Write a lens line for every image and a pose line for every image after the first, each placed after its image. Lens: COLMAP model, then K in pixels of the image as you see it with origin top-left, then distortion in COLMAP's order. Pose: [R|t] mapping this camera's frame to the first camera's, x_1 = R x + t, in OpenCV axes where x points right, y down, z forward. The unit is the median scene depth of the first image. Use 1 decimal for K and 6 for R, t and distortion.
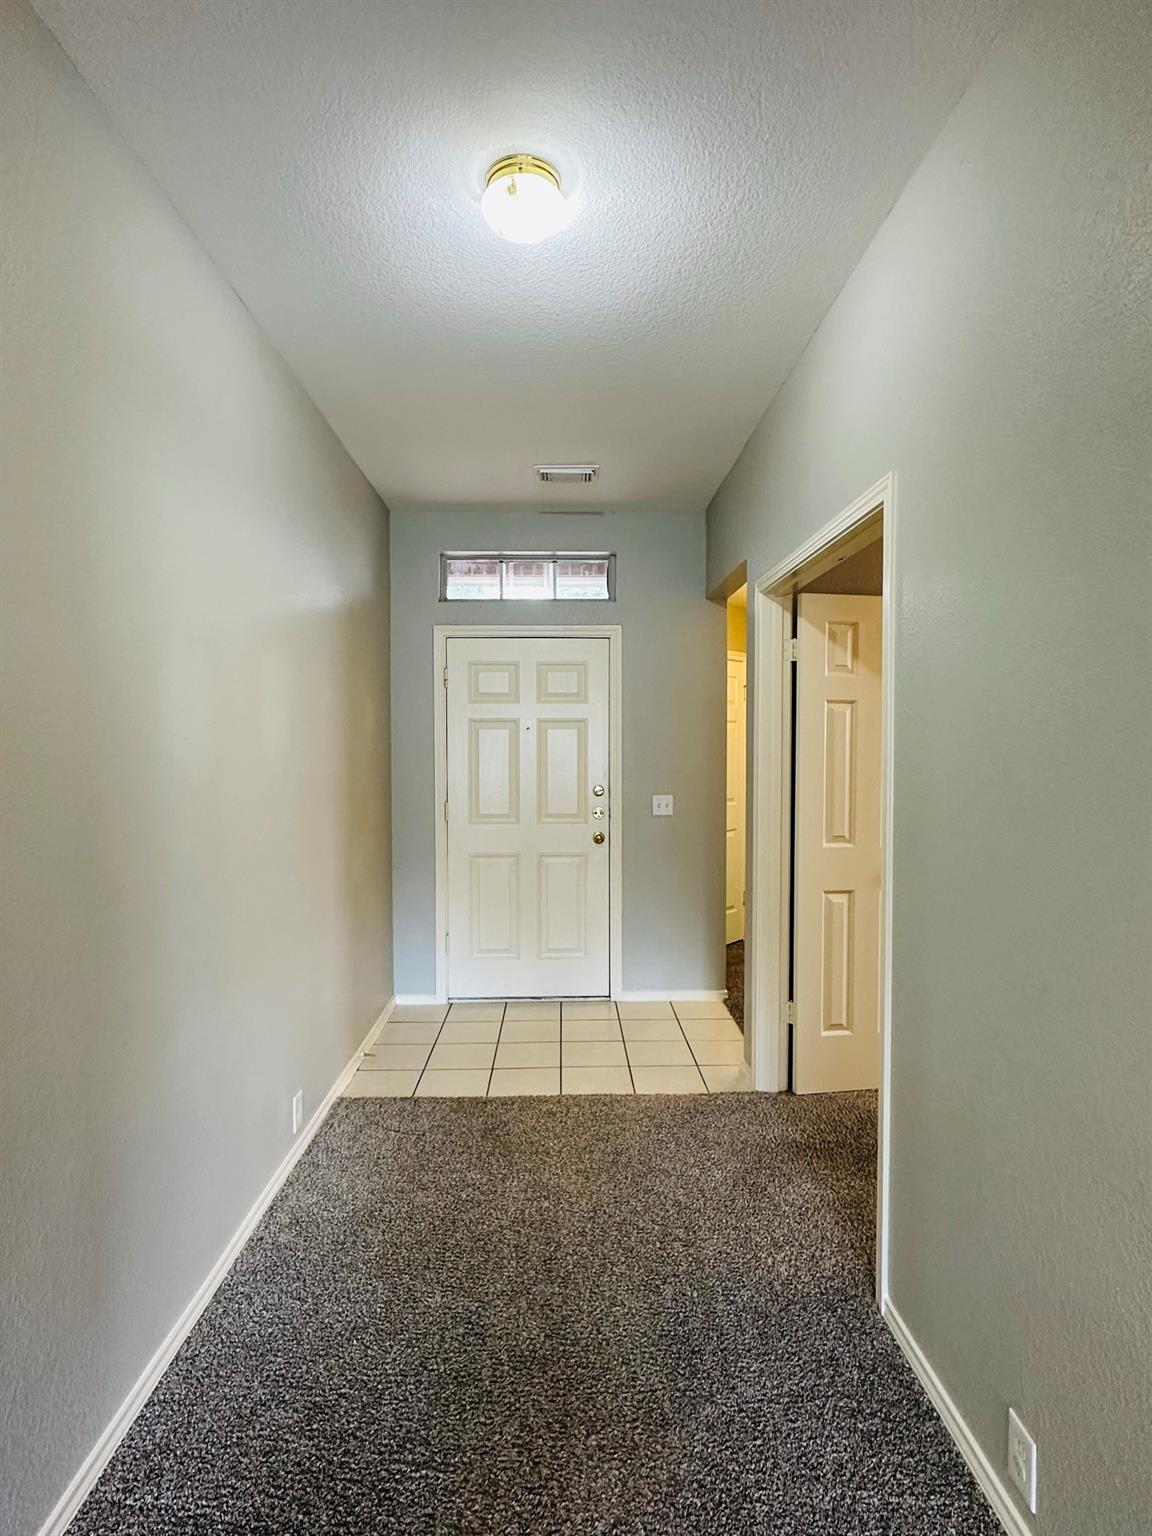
lens RADIAL K [[809.3, 0, 576.0], [0, 809.3, 768.0], [0, 0, 1]] dist [0.000476, -0.000266]
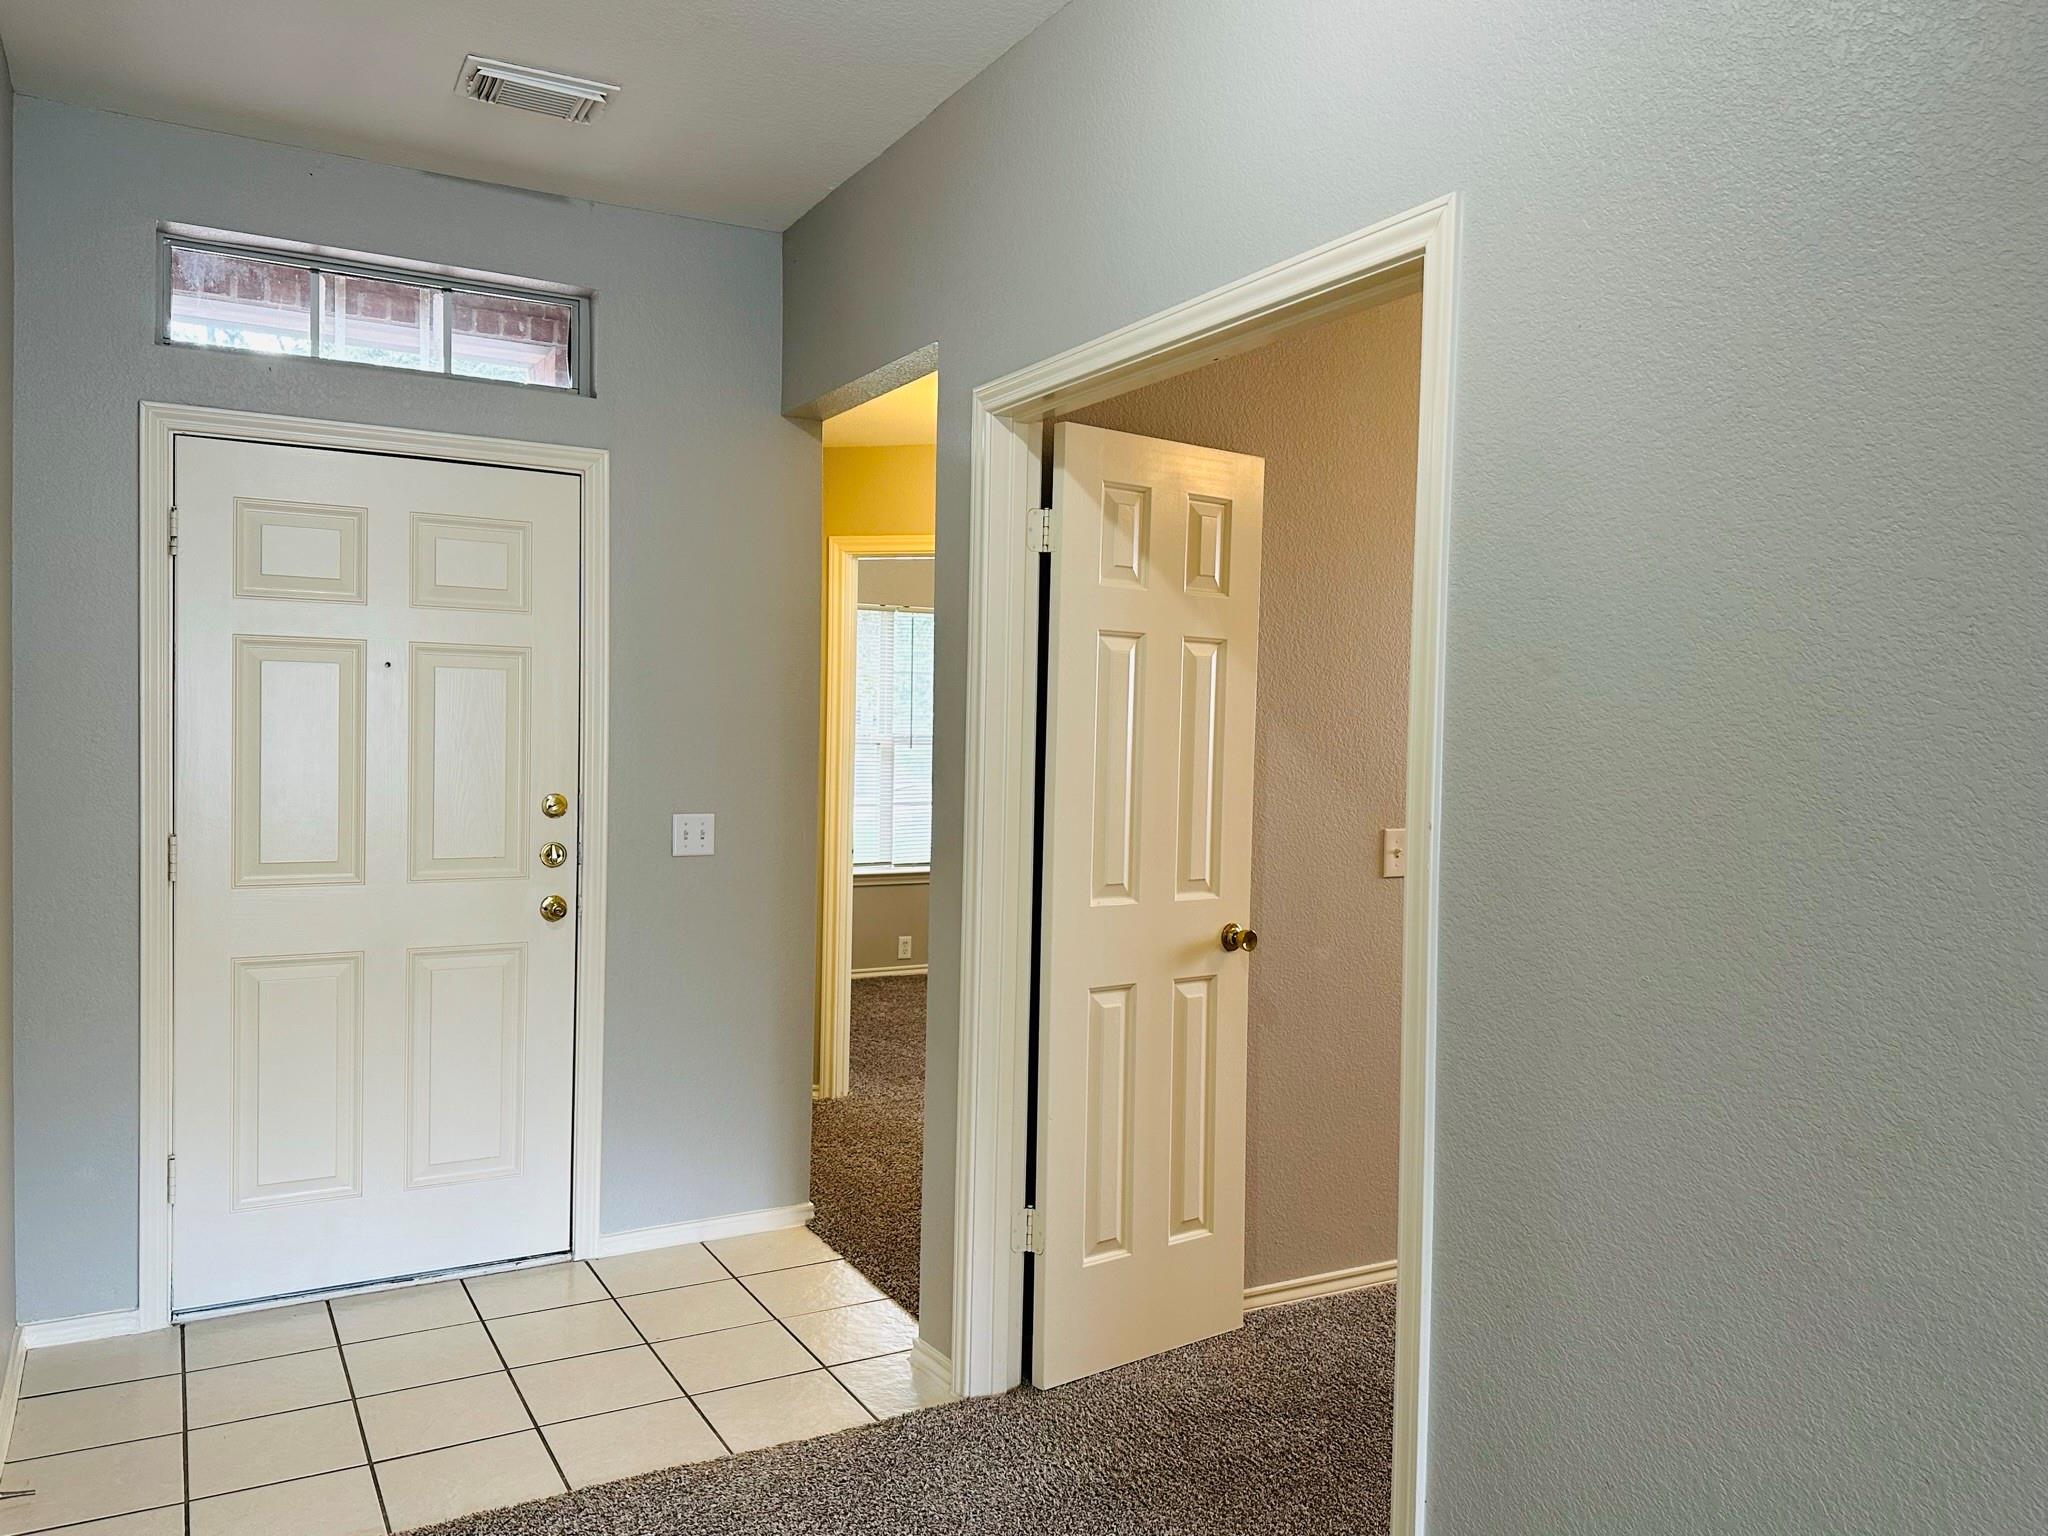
lens RADIAL K [[1521.7, 0, 1022.1], [0, 1521.7, 774.1], [0, 0, 1]] dist [0.156335, -0.234281]
pose [[0.883757, 0.004159, 0.467927, -0.149681], [-0.005815, 0.999981, 0.002096, 0.006704], [-0.467910, -0.004573, 0.883764, 0.099187]]
